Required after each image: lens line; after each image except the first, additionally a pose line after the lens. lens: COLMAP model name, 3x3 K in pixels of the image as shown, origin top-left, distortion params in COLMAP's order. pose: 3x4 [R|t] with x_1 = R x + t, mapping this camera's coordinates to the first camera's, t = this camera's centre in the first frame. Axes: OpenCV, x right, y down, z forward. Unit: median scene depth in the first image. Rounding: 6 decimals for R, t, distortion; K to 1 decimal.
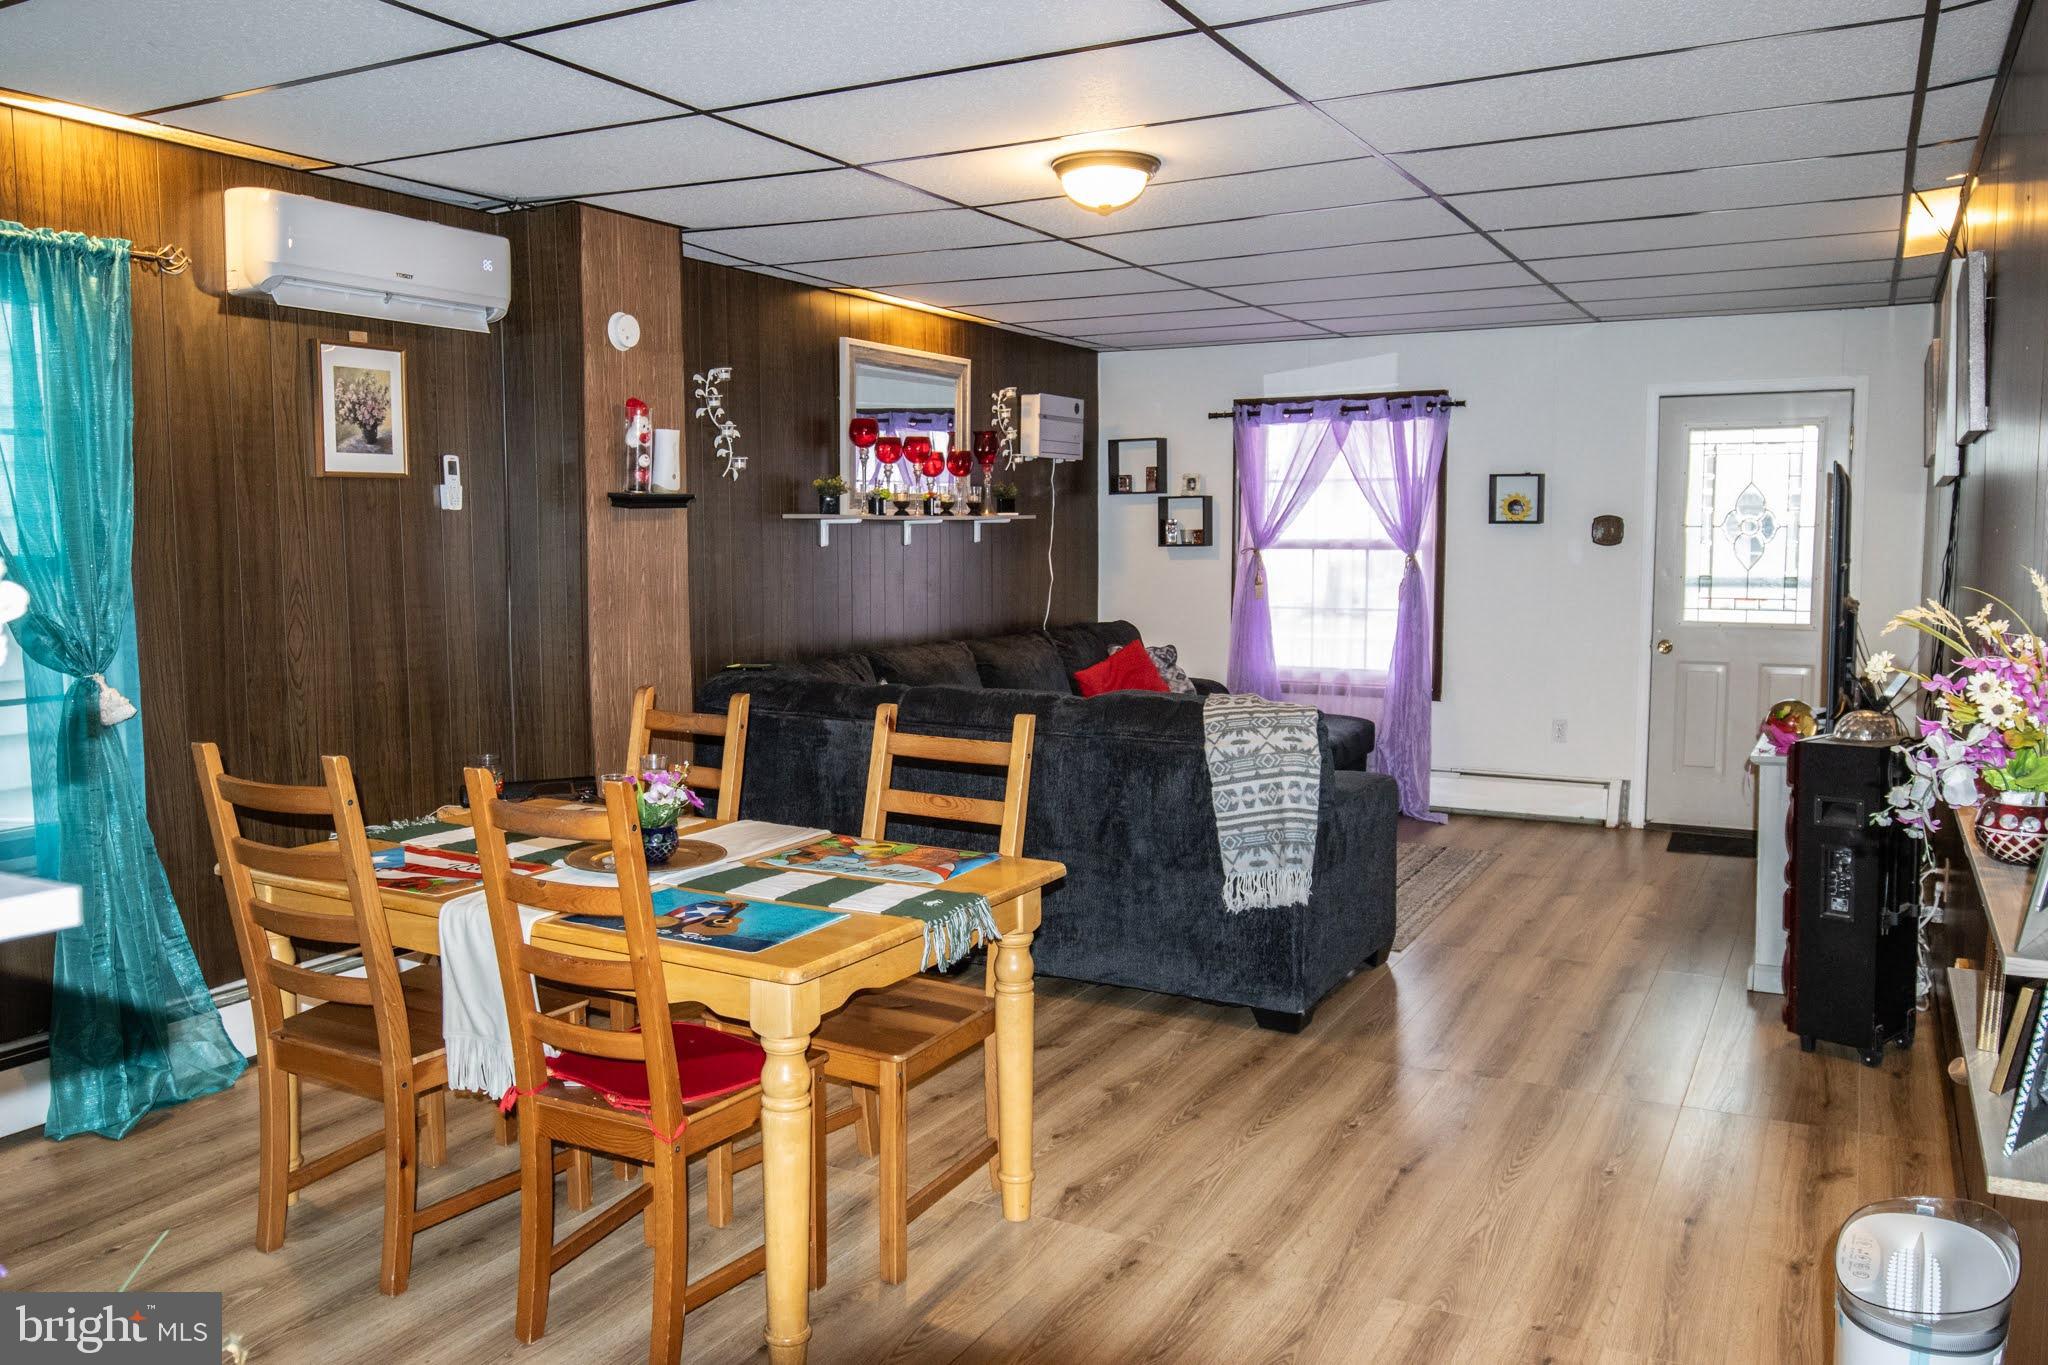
lens RADIAL K [[1583.6, 0, 983.8], [0, 1583.6, 676.7], [0, 0, 1]] dist [-0.030841, -0.000863]
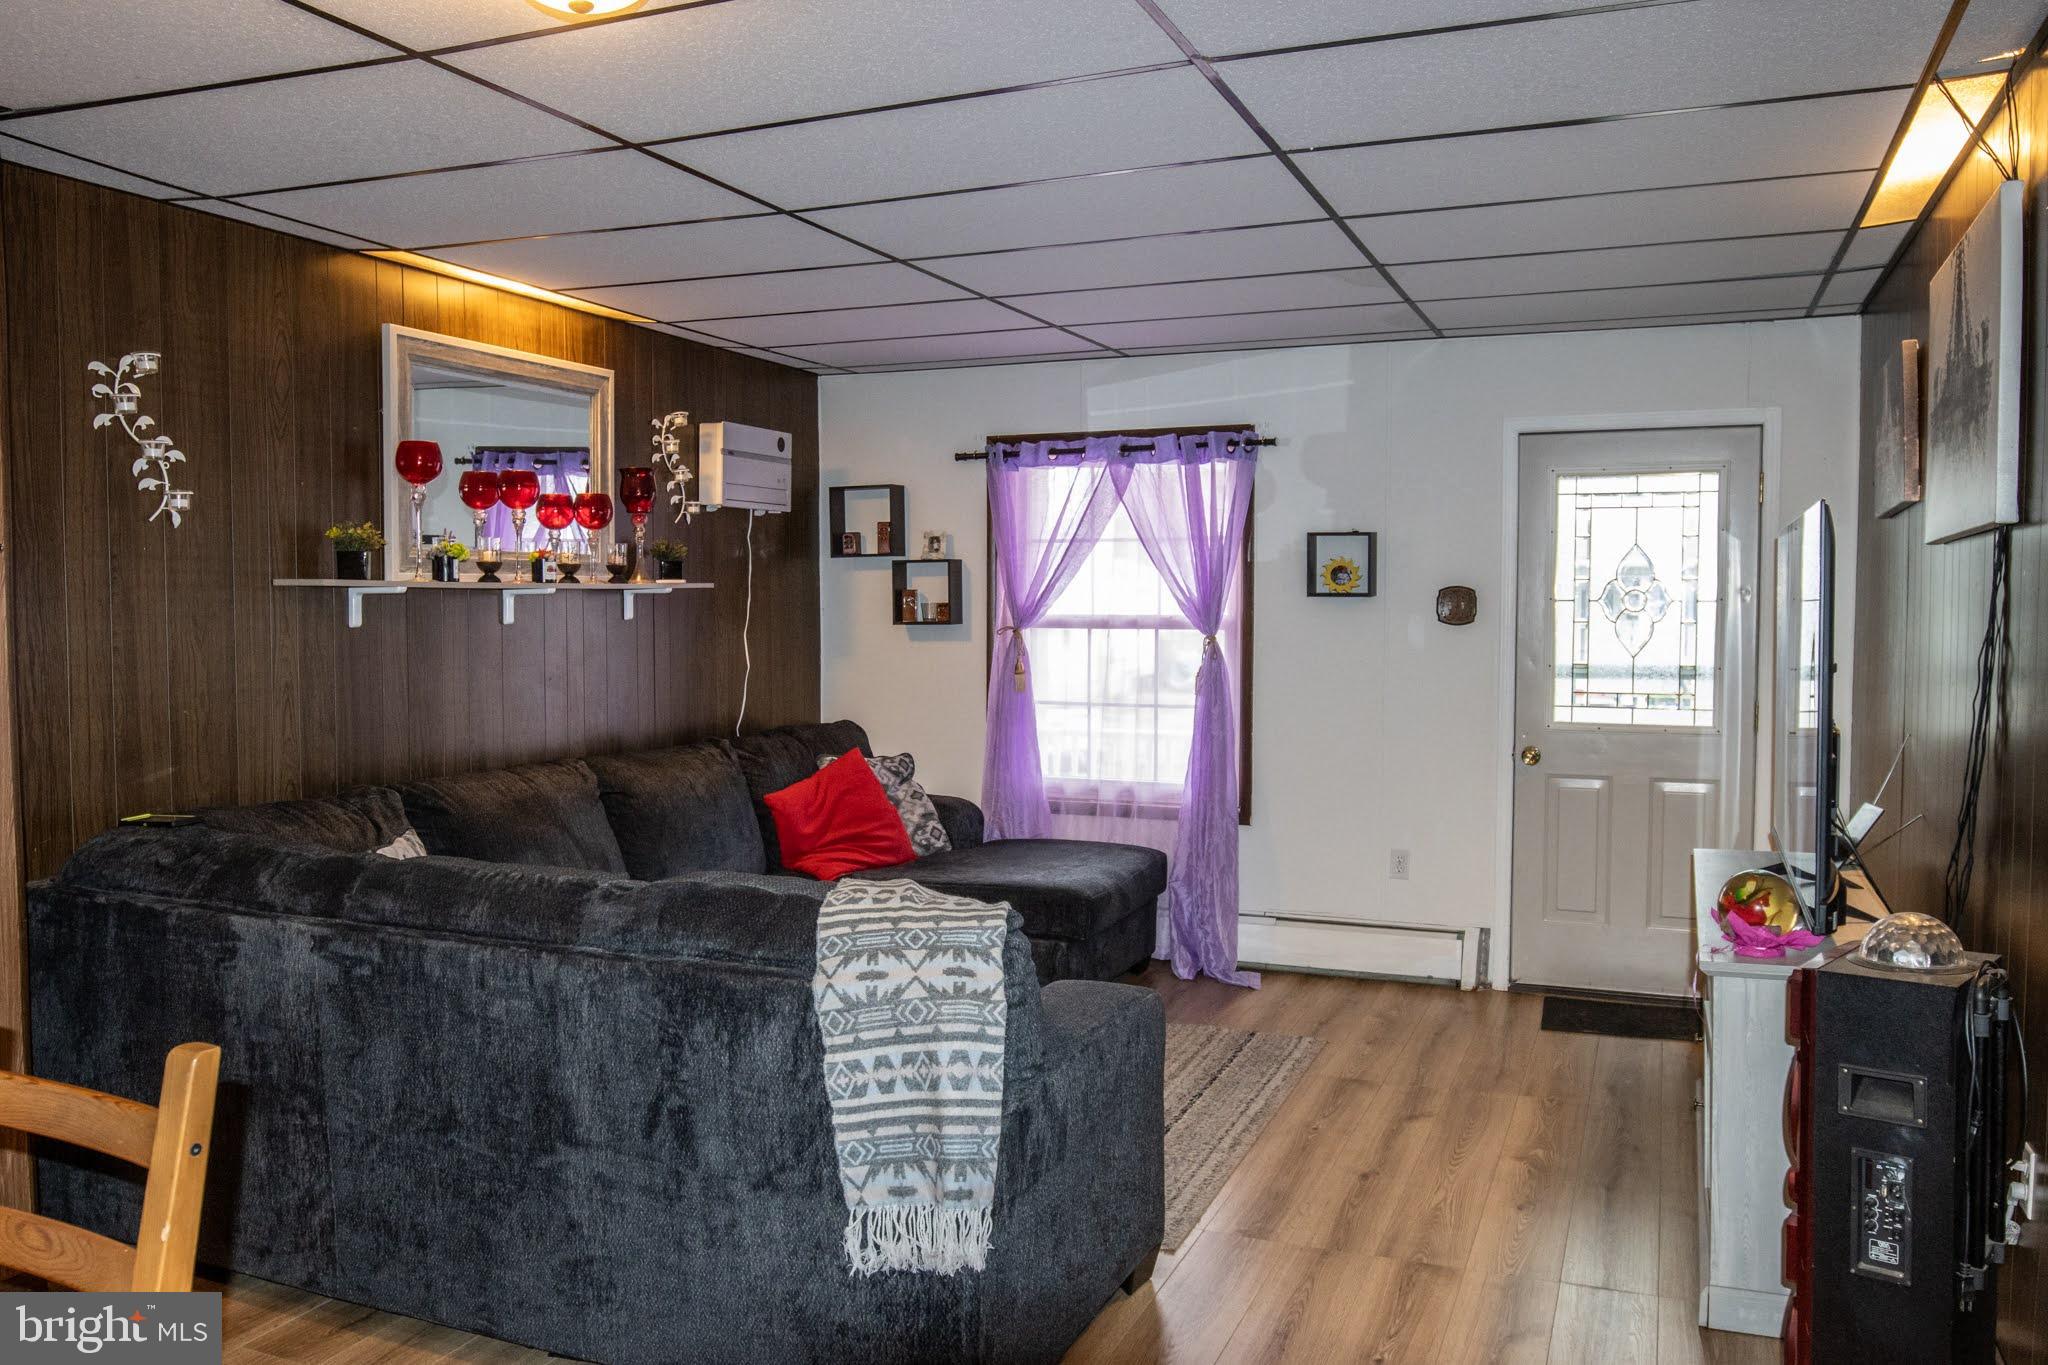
lens RADIAL K [[1572.5, 0, 1024.0], [0, 1572.5, 682.5], [0, 0, 1]] dist [-0.029078, -0.002799]
pose [[0.992640, -0.002664, 0.121072, 0.101140], [0.007574, 0.999166, -0.040112, -0.028321], [-0.120864, 0.040733, 0.991833, 0.289926]]
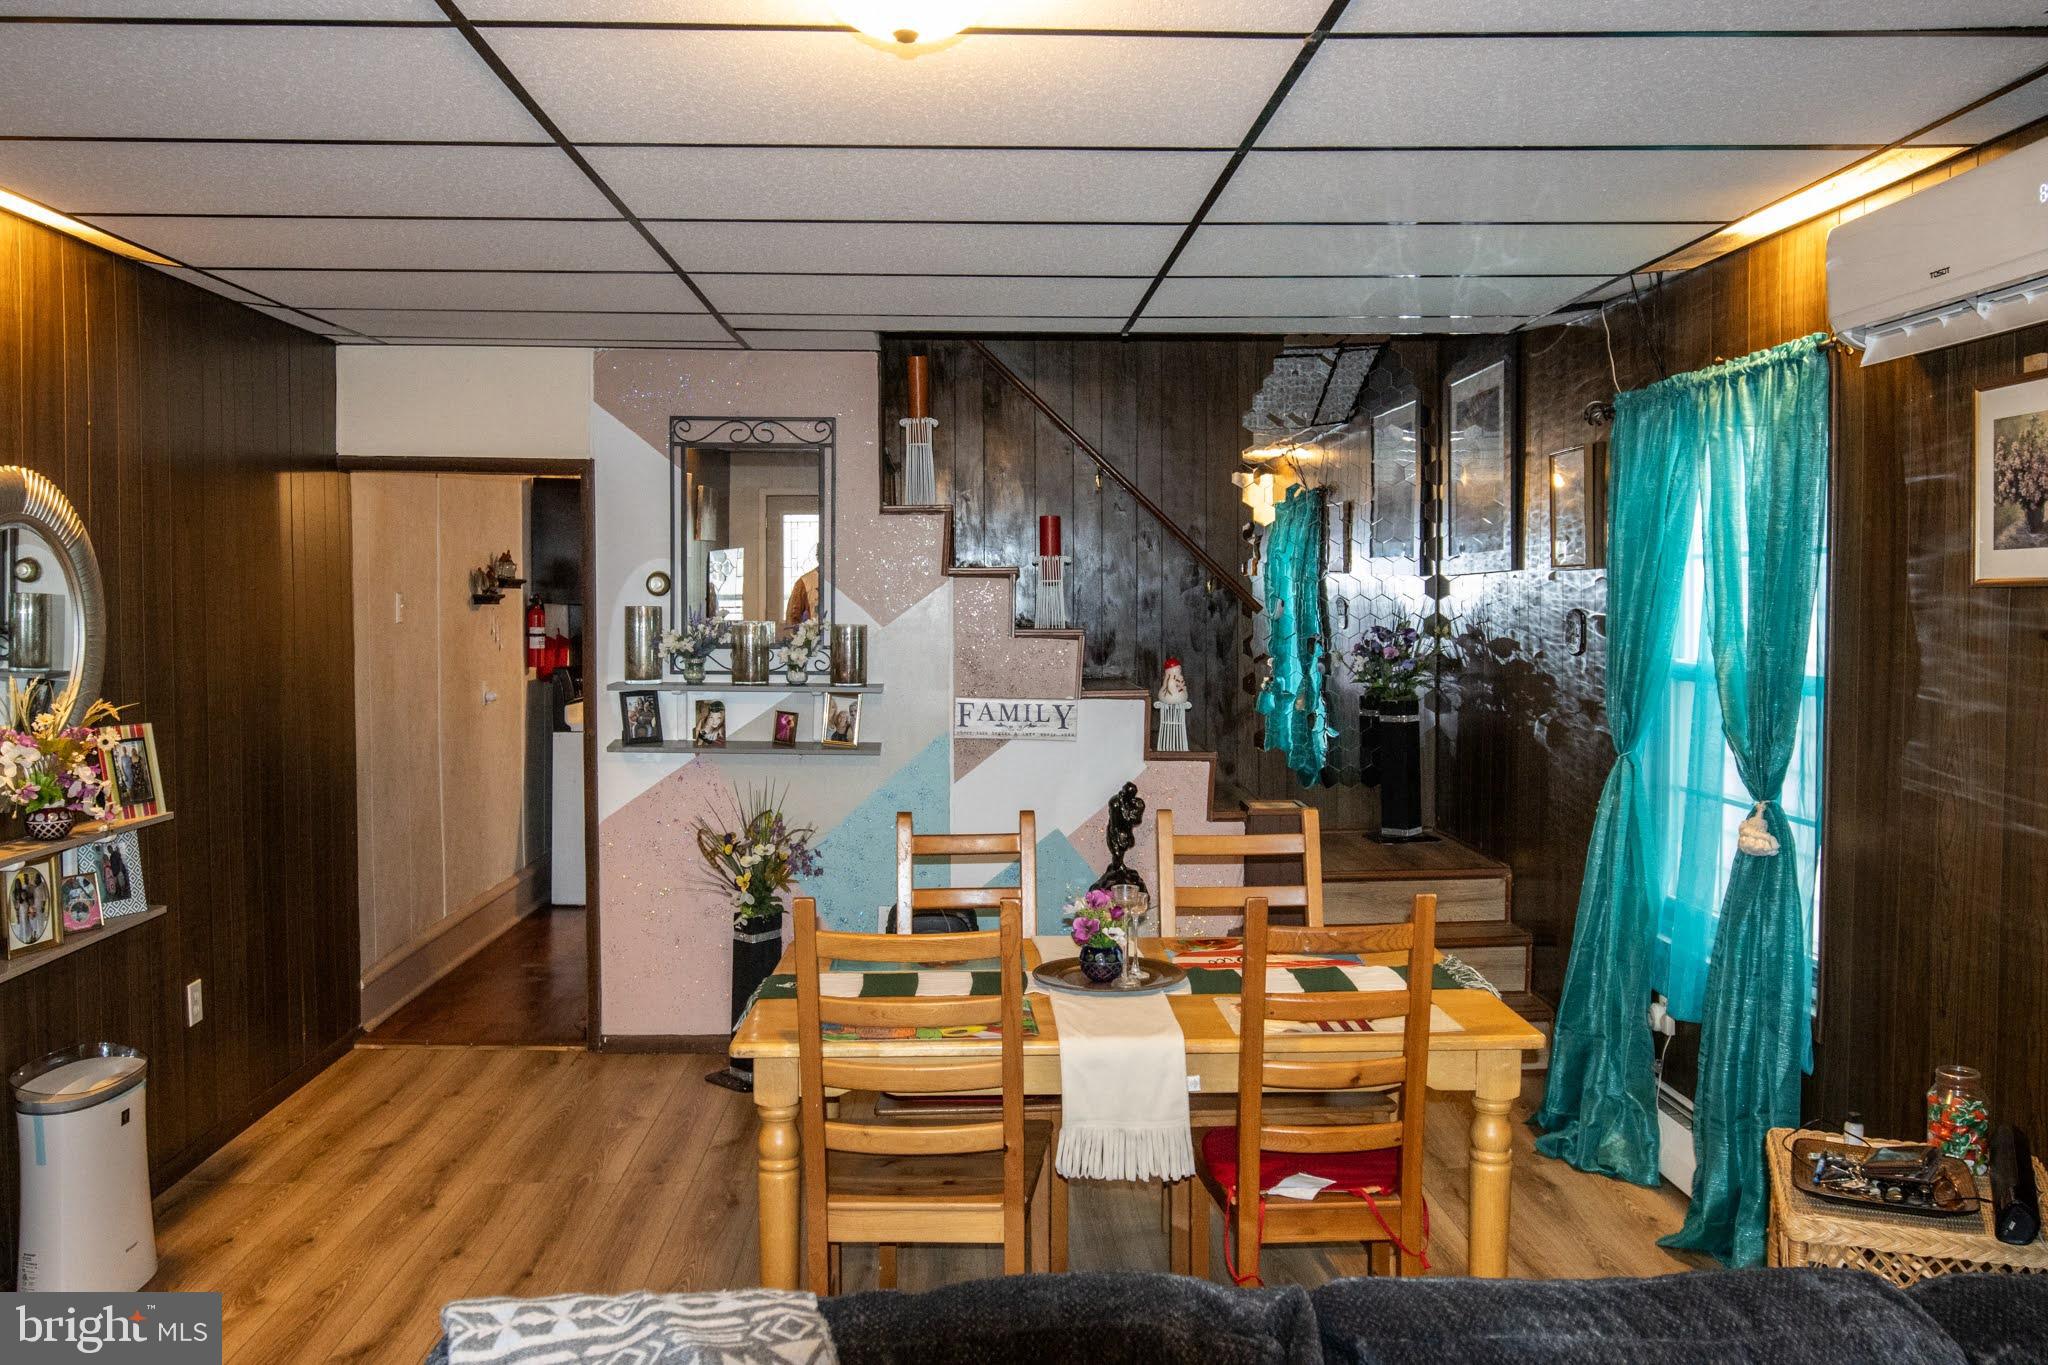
lens RADIAL K [[1626.3, 0, 1029.1], [0, 1626.3, 641.0], [0, 0, 1]] dist [-0.030594, 0.003227]
pose [[-0.853766, 0.019291, -0.520300, 0.187951], [-0.044785, 0.992889, 0.110300, -0.106080], [0.518728, 0.117472, -0.846830, 0.900527]]
